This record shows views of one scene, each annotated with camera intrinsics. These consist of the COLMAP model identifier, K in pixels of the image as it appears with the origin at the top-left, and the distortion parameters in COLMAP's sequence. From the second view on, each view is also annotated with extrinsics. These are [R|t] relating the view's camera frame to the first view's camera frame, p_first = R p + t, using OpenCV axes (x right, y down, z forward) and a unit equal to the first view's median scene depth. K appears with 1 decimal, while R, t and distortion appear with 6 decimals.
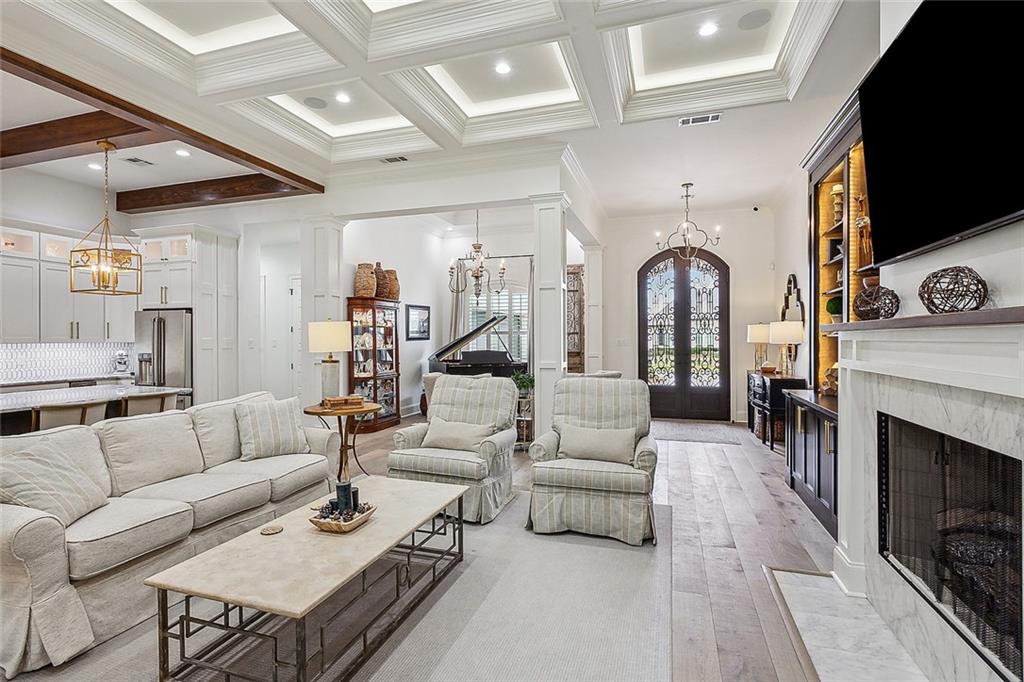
lens RADIAL K [[500.9, 0, 504.2], [0, 500.9, 341.3], [0, 0, 1]] dist [0.002096, 0.000137]
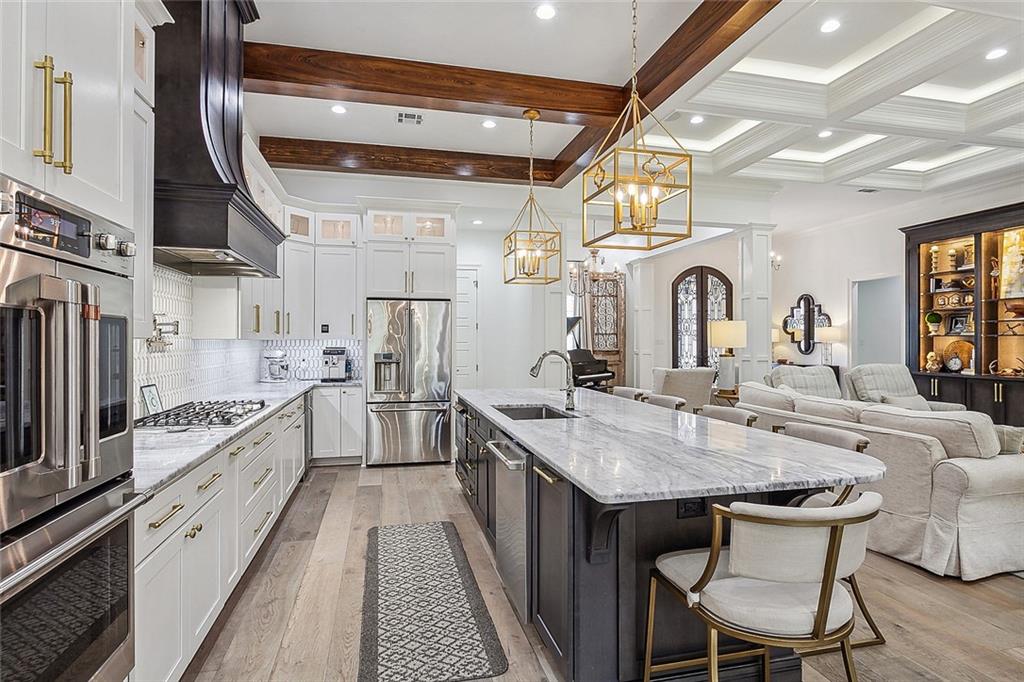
lens RADIAL K [[526.2, 0, 516.3], [0, 526.2, 338.9], [0, 0, 1]] dist [0.006355, 0.002124]
pose [[0.844452, 0.004675, 0.535611, -1.134991], [0.001190, 0.999943, -0.010605, 0.012306], [-0.535630, 0.009593, 0.844398, 0.203038]]
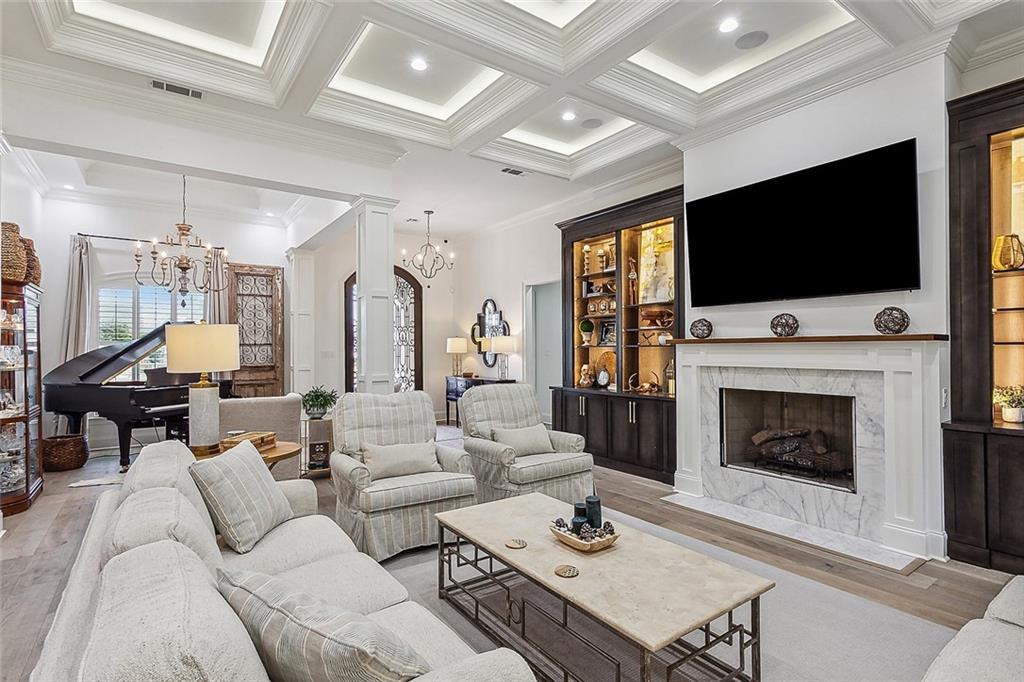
lens RADIAL K [[500.9, 0, 513.3], [0, 500.9, 341.0], [0, 0, 1]] dist [0.002096, 0.000137]
pose [[0.587490, 0.010118, 0.809168, -0.518454], [0.010595, 0.999740, -0.020193, 0.000104], [-0.809162, 0.020436, 0.587230, 0.241020]]
